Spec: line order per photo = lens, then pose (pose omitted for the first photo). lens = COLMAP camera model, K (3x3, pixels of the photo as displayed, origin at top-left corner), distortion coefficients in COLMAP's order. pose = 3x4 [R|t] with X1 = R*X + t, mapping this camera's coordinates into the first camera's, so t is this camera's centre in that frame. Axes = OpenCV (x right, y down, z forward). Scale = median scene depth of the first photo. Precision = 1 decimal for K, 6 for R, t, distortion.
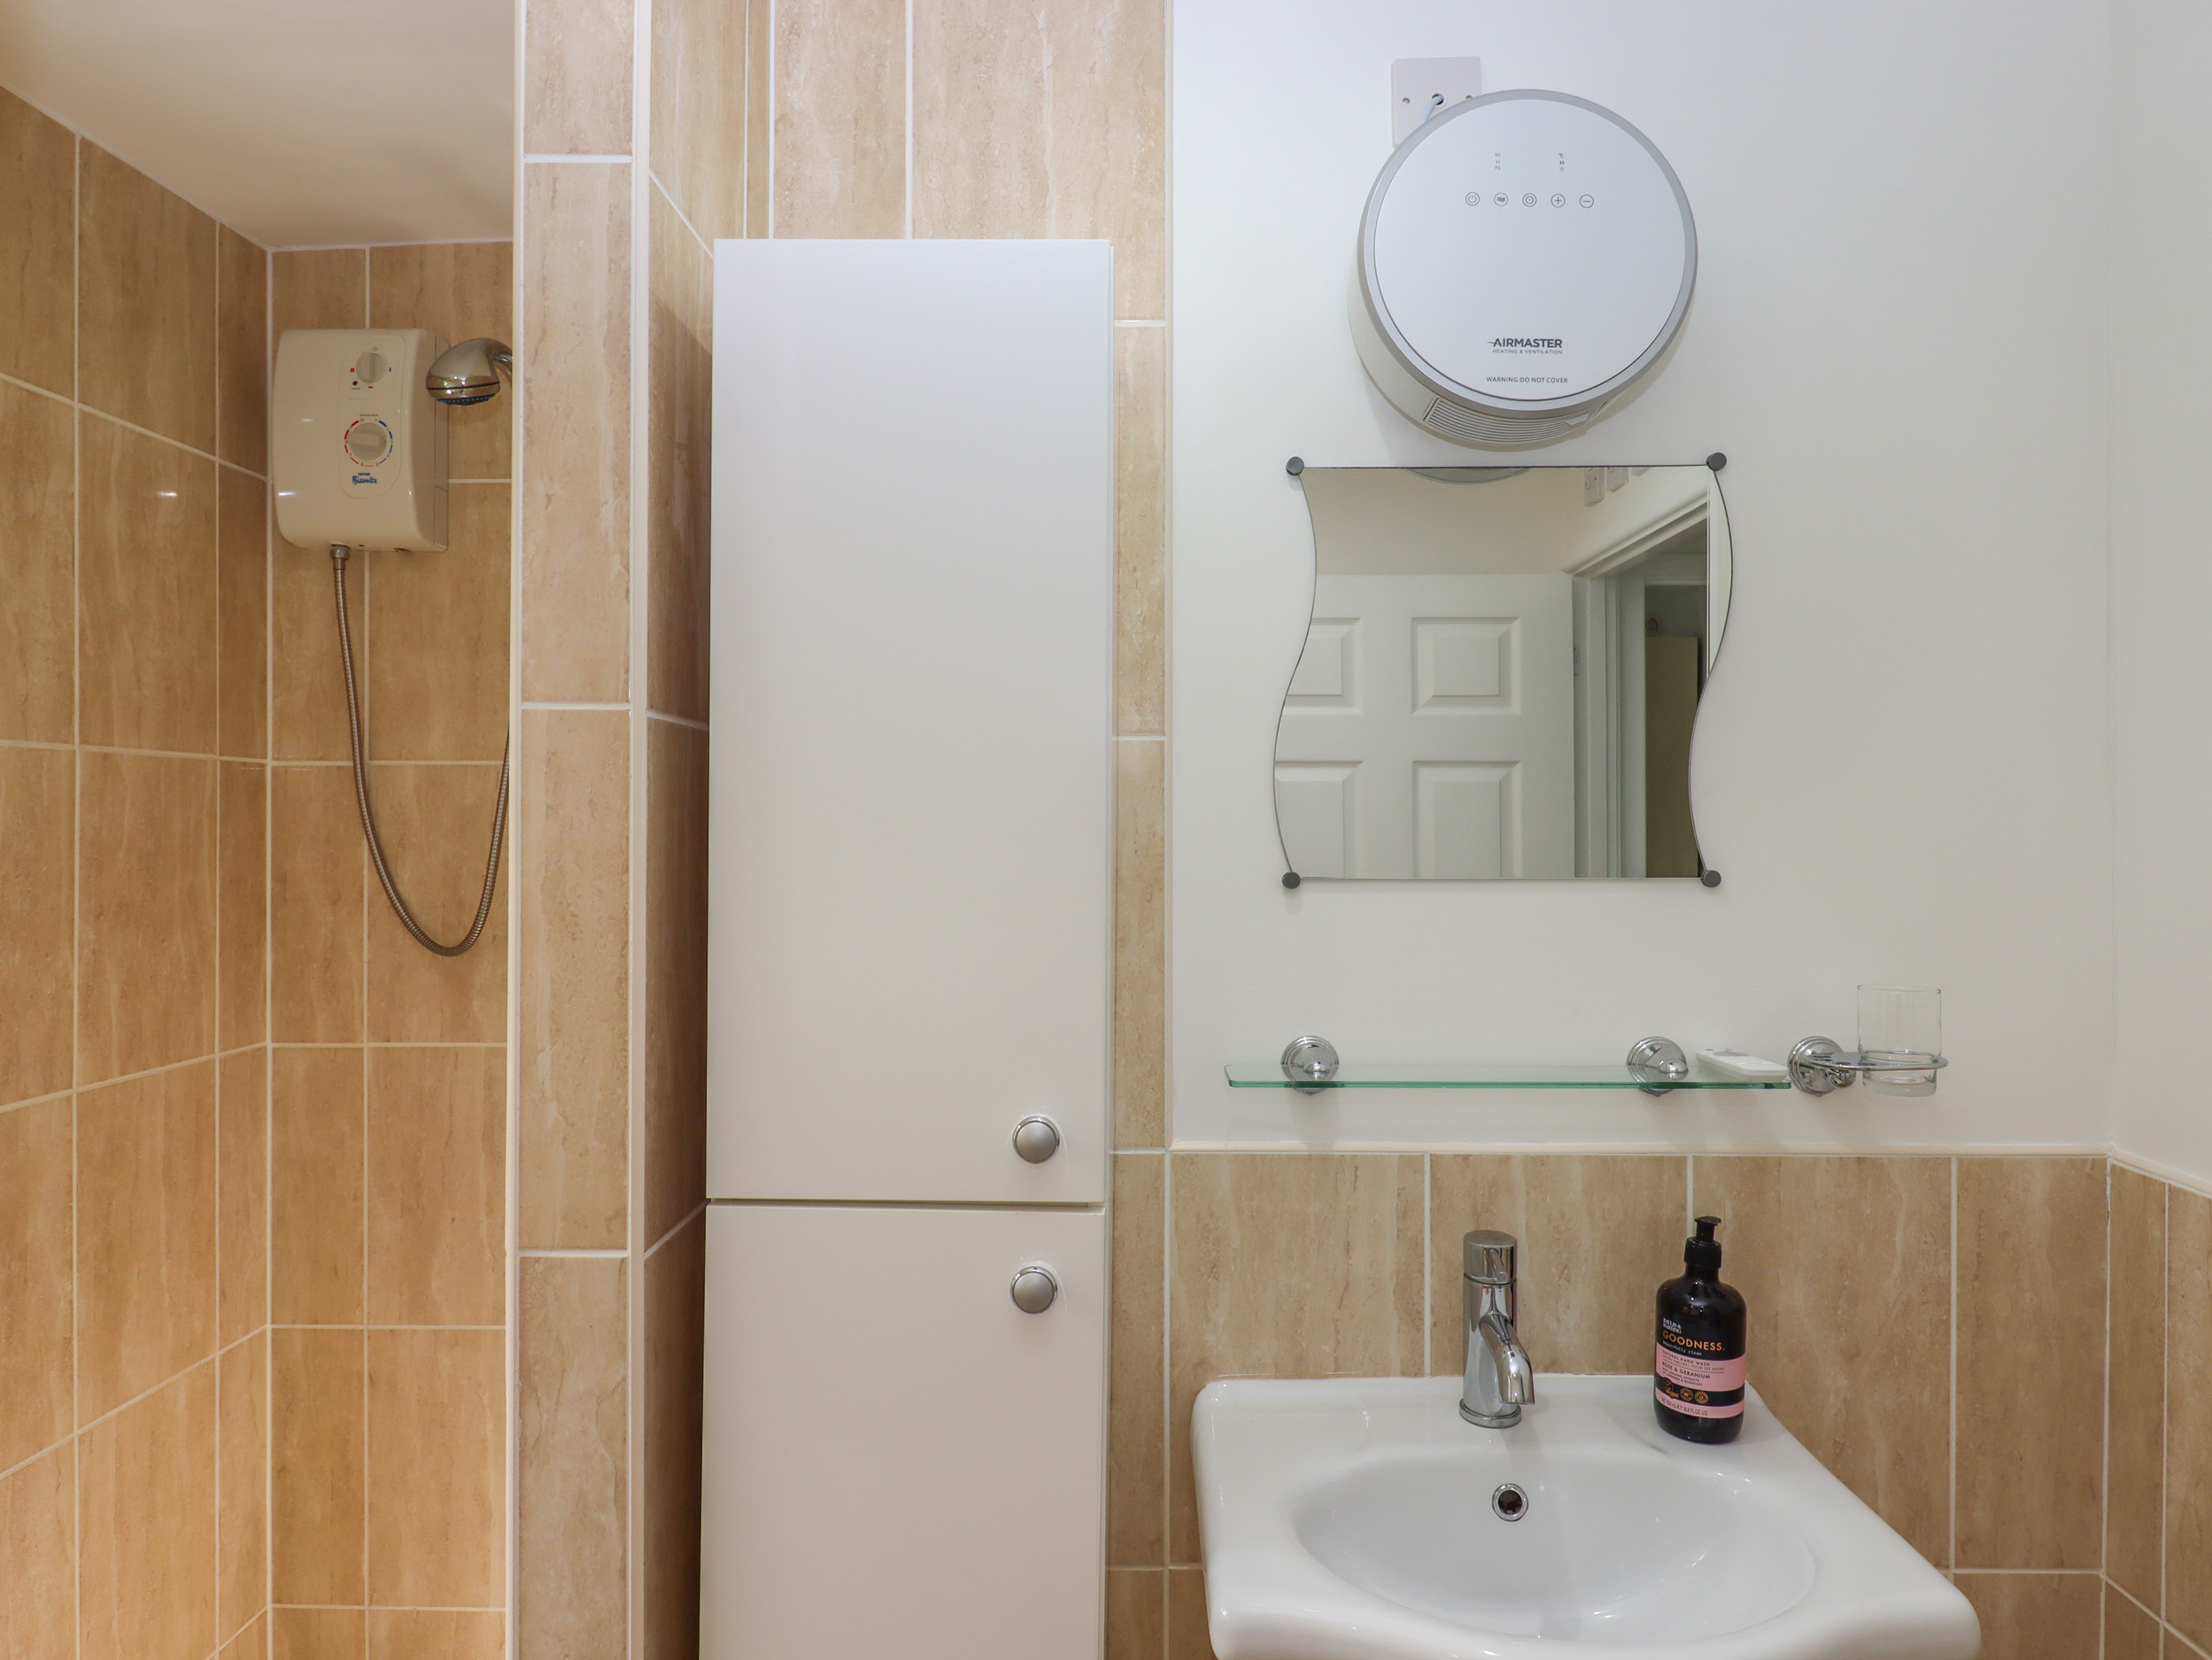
lens RADIAL K [[1408.7, 0, 1115.0], [0, 1408.7, 824.6], [0, 0, 1]] dist [0.004166, -0.011310]
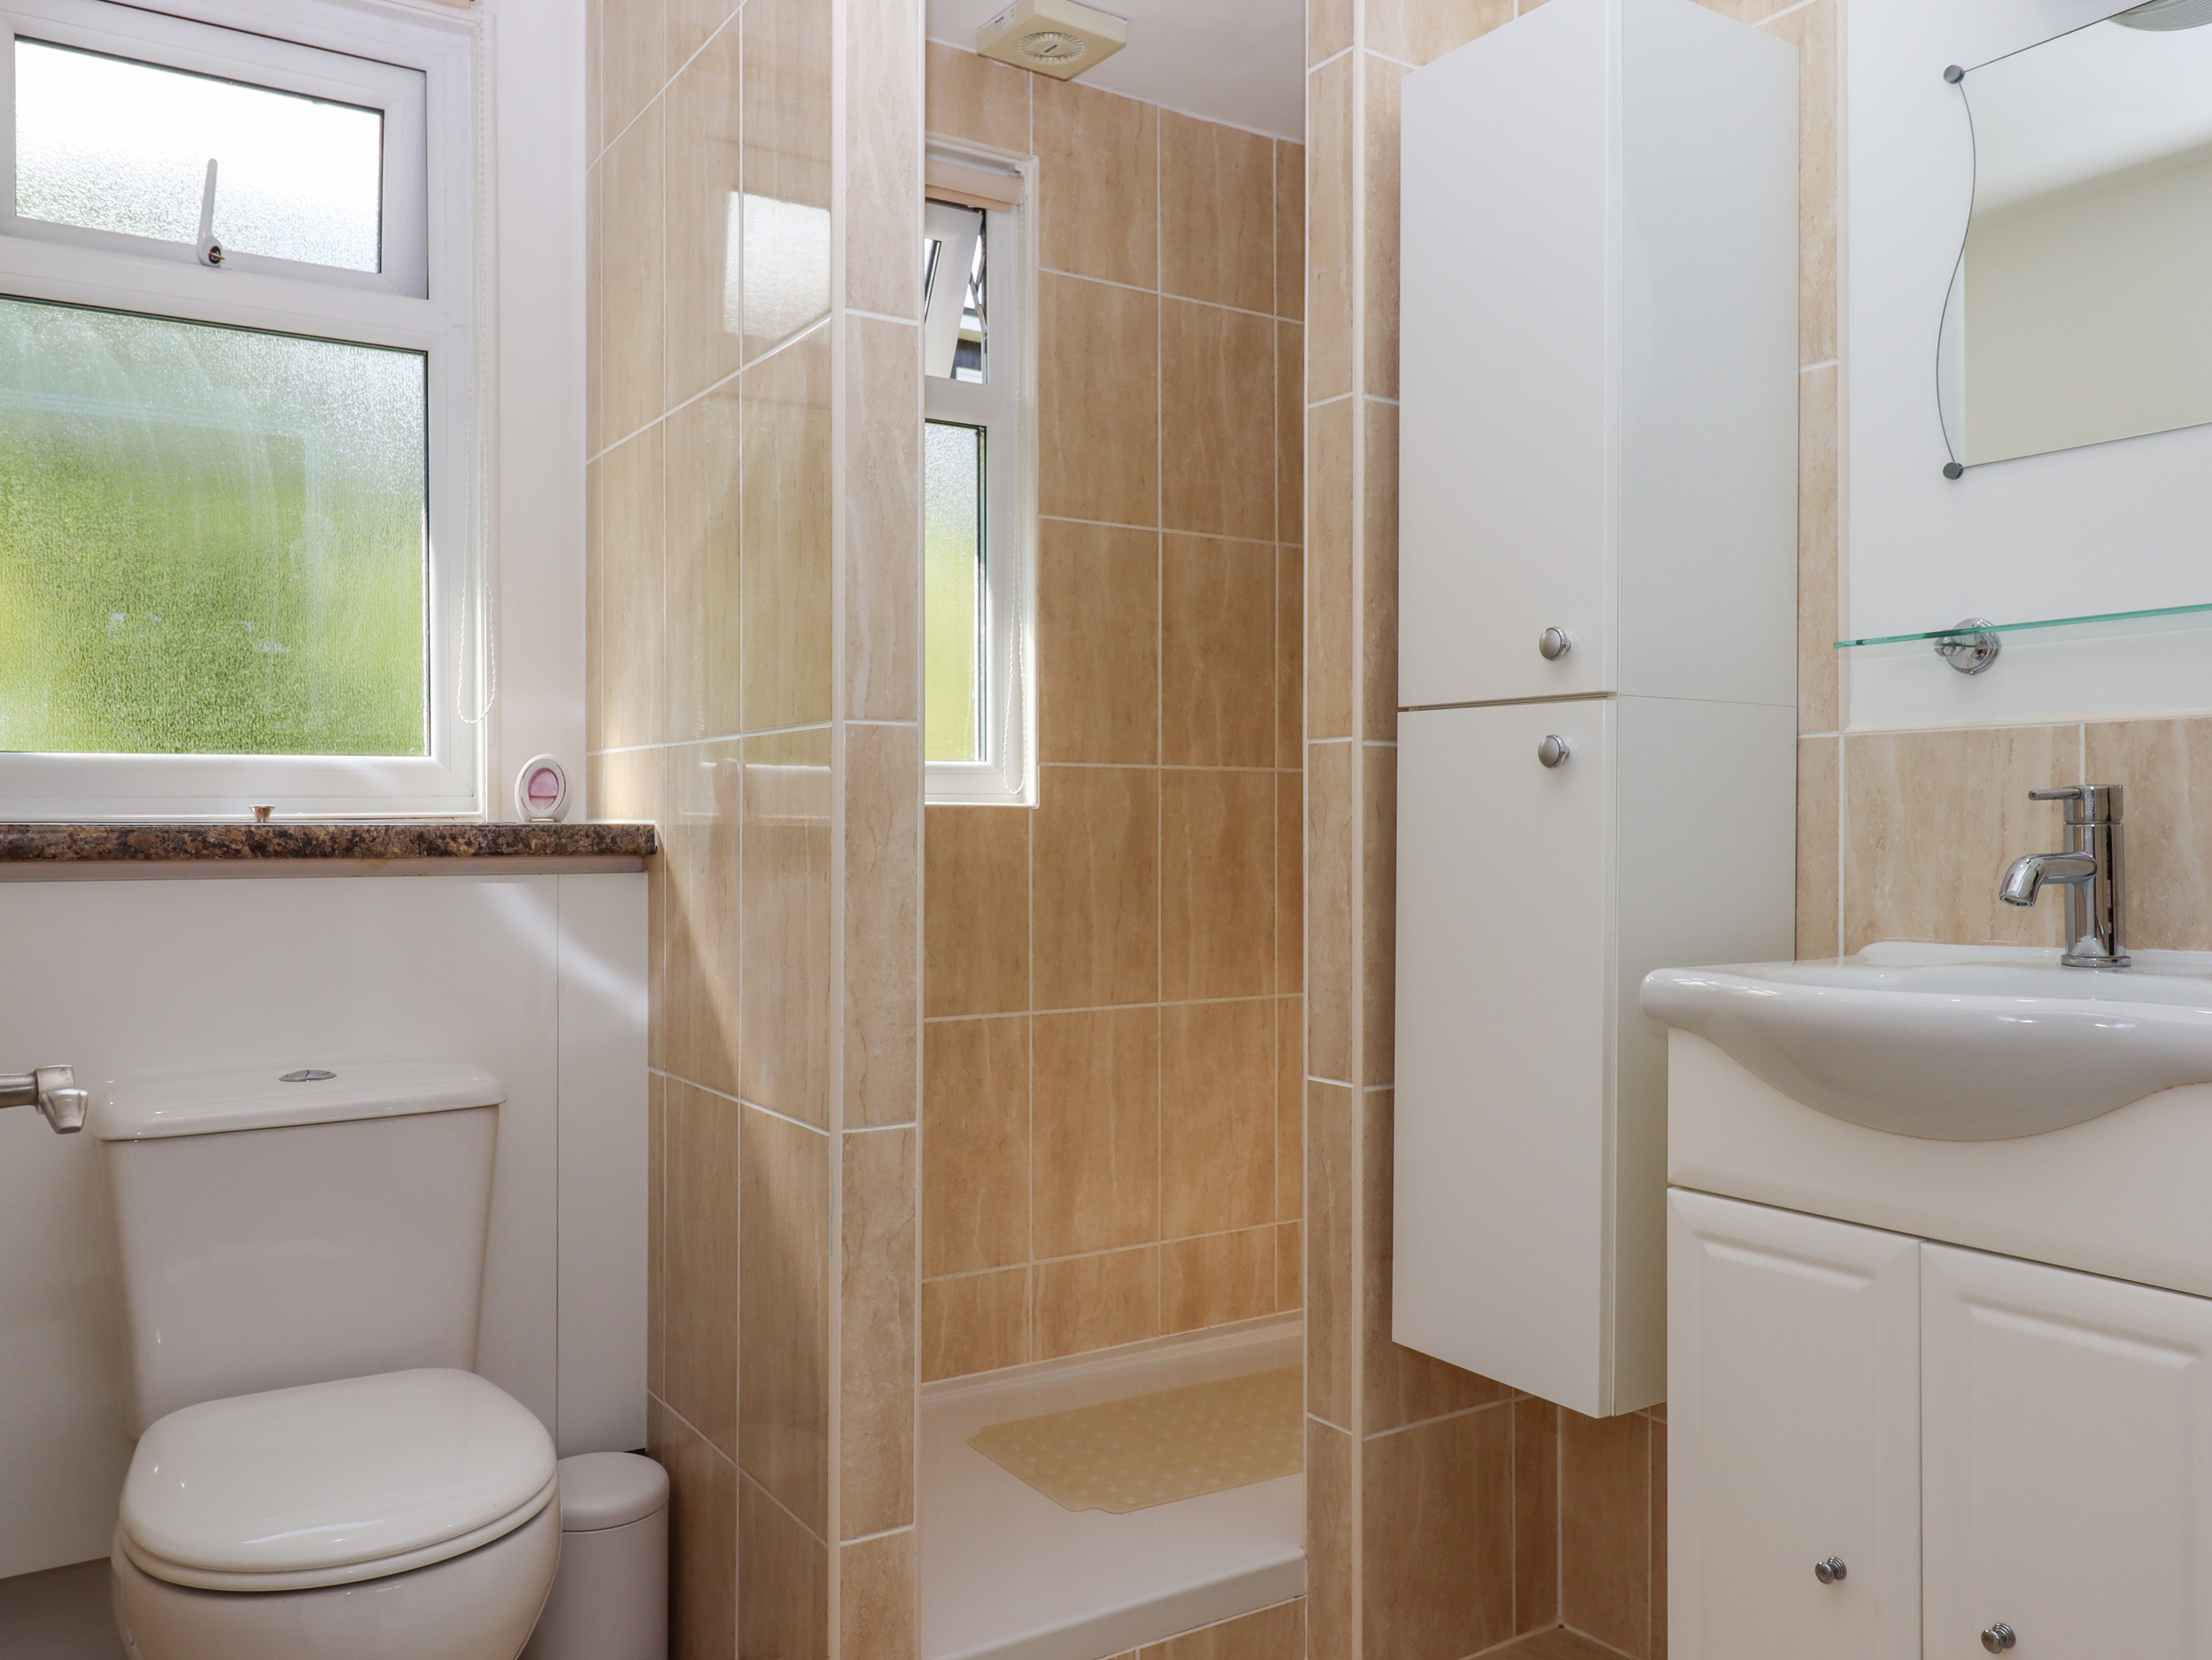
lens RADIAL K [[1684.2, 0, 1099.5], [0, 1684.2, 827.1], [0, 0, 1]] dist [0.007446, -0.008655]
pose [[0.568900, 0.002895, -0.822401, 0.804840], [-0.000633, 0.999995, 0.003082, 0.304248], [0.822406, -0.001233, 0.568899, -0.239846]]
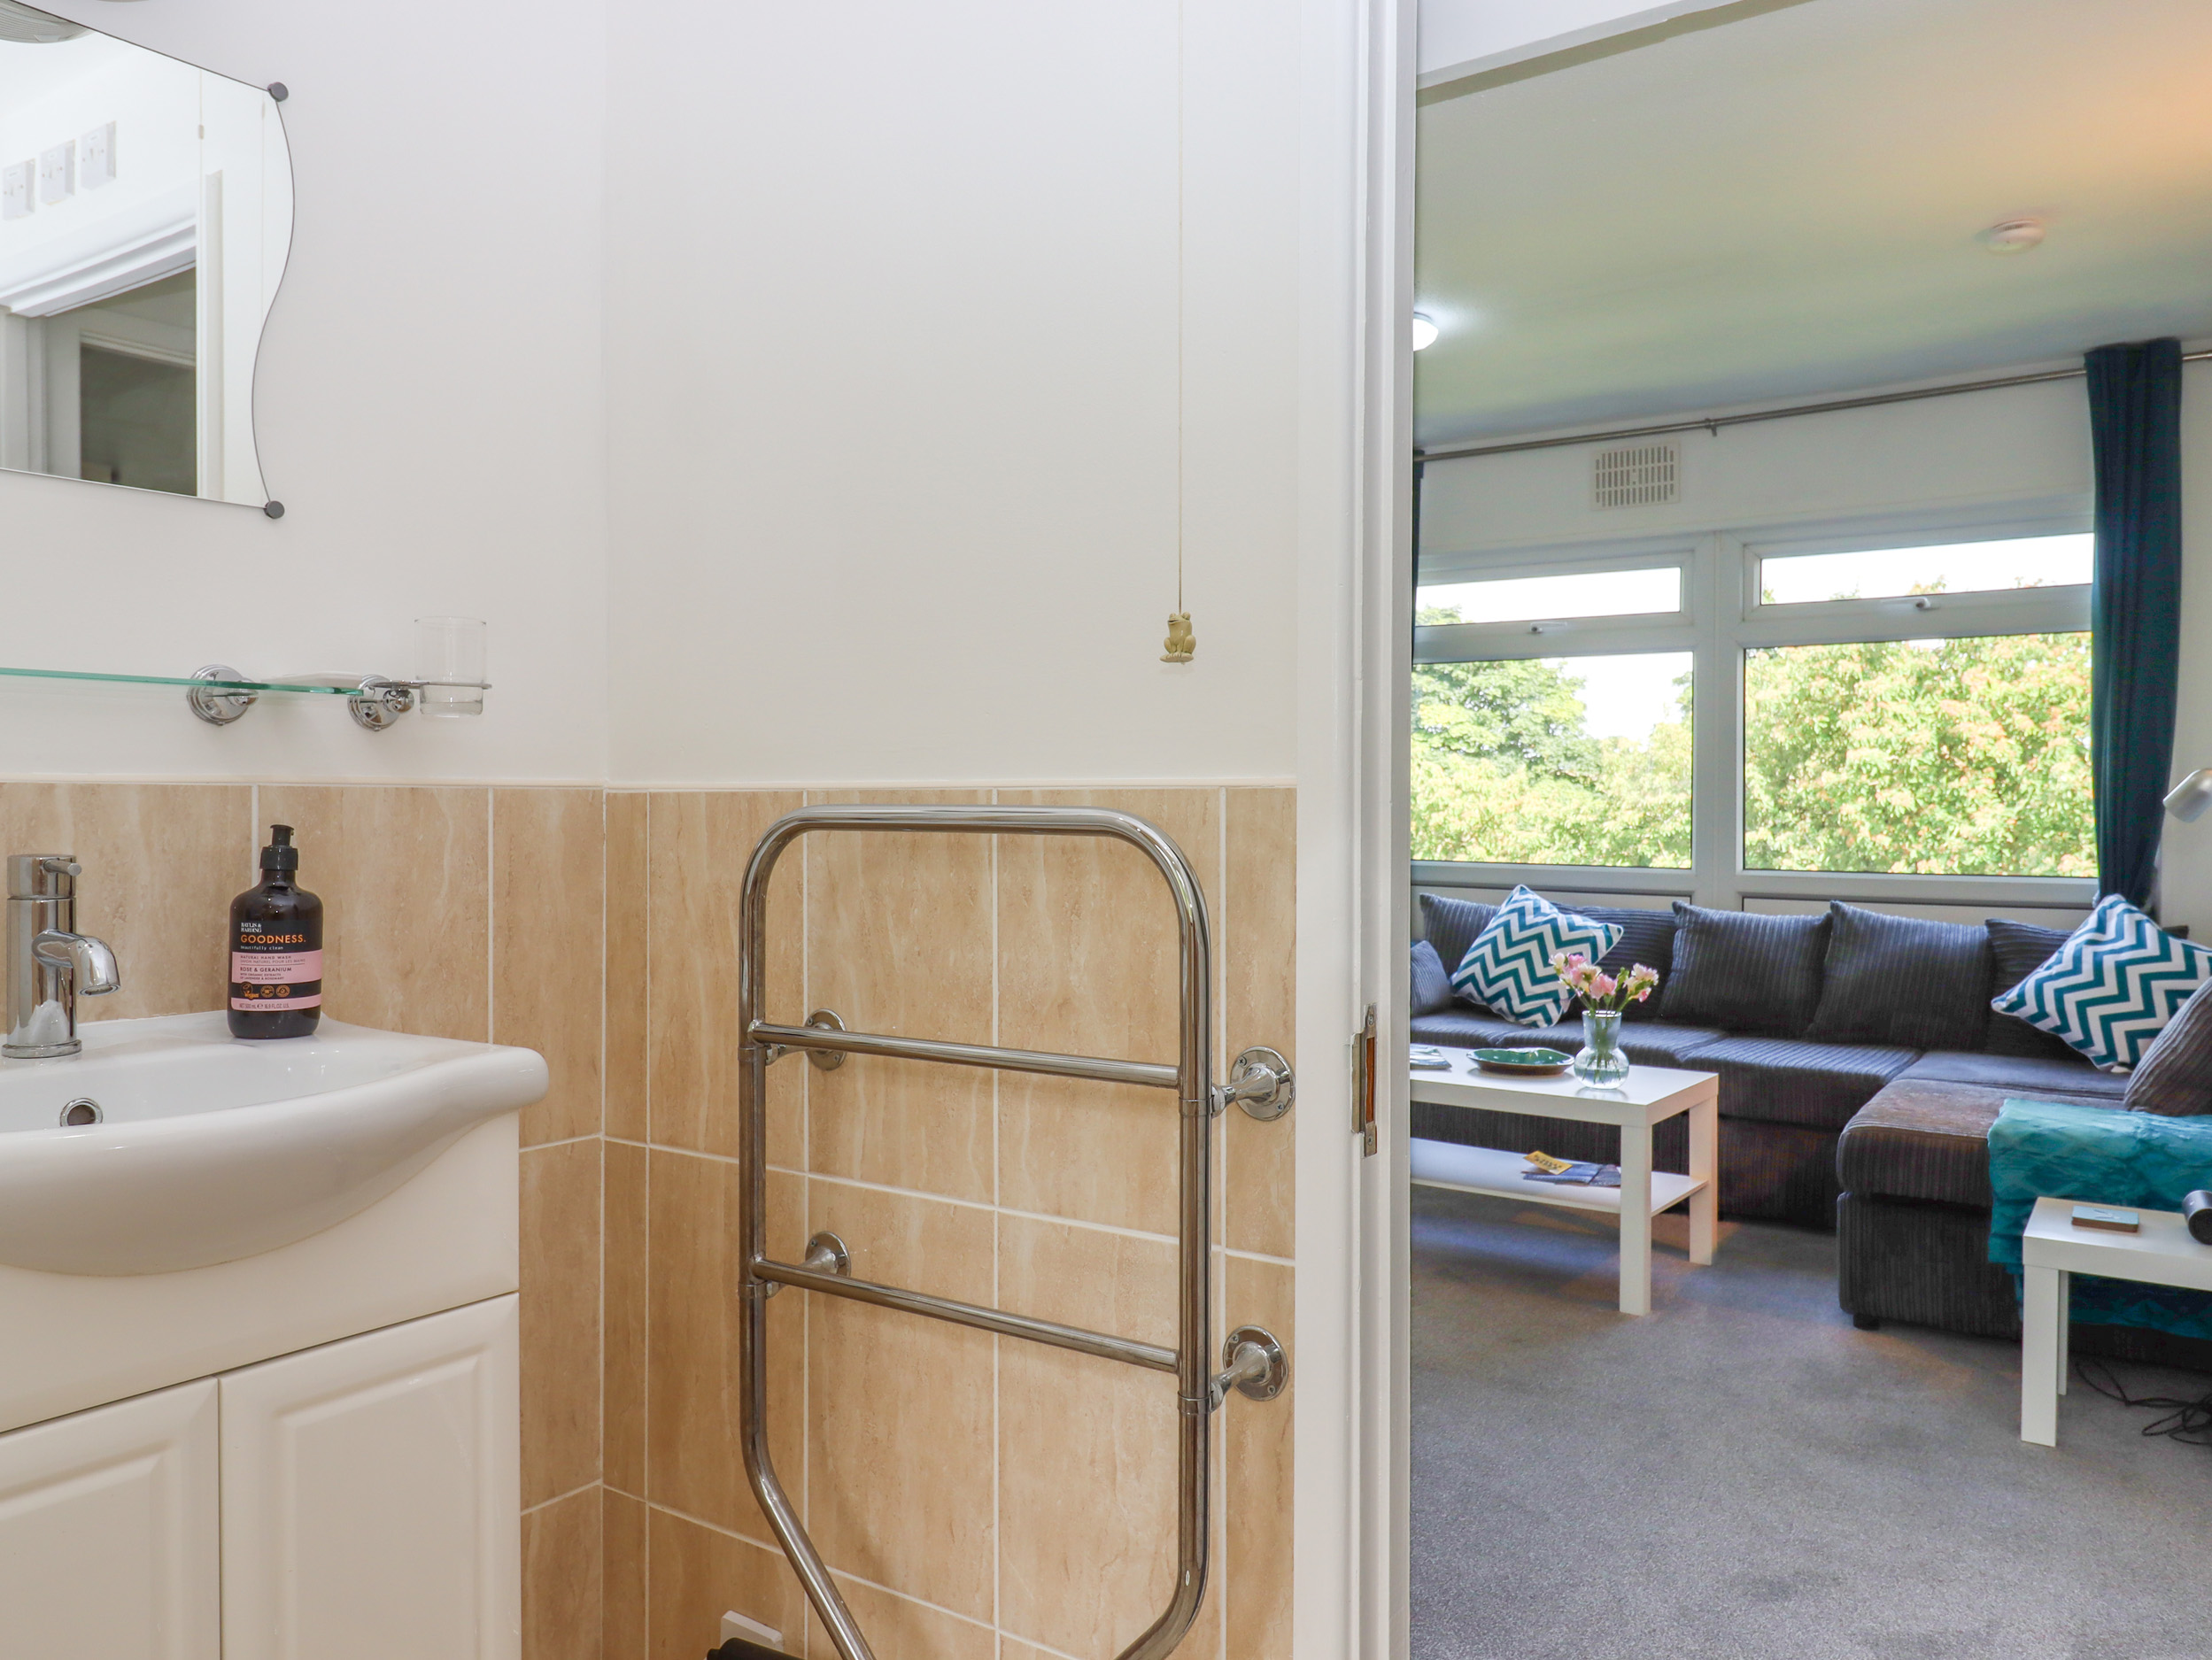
lens RADIAL K [[1614.5, 0, 1110.0], [0, 1614.5, 821.6], [0, 0, 1]] dist [-0.001546, 0.004282]
pose [[0.563922, -0.008155, 0.825788, -0.190286], [-0.001692, 0.999938, 0.011030, 0.246643], [-0.825826, -0.007617, 0.563873, -0.136653]]
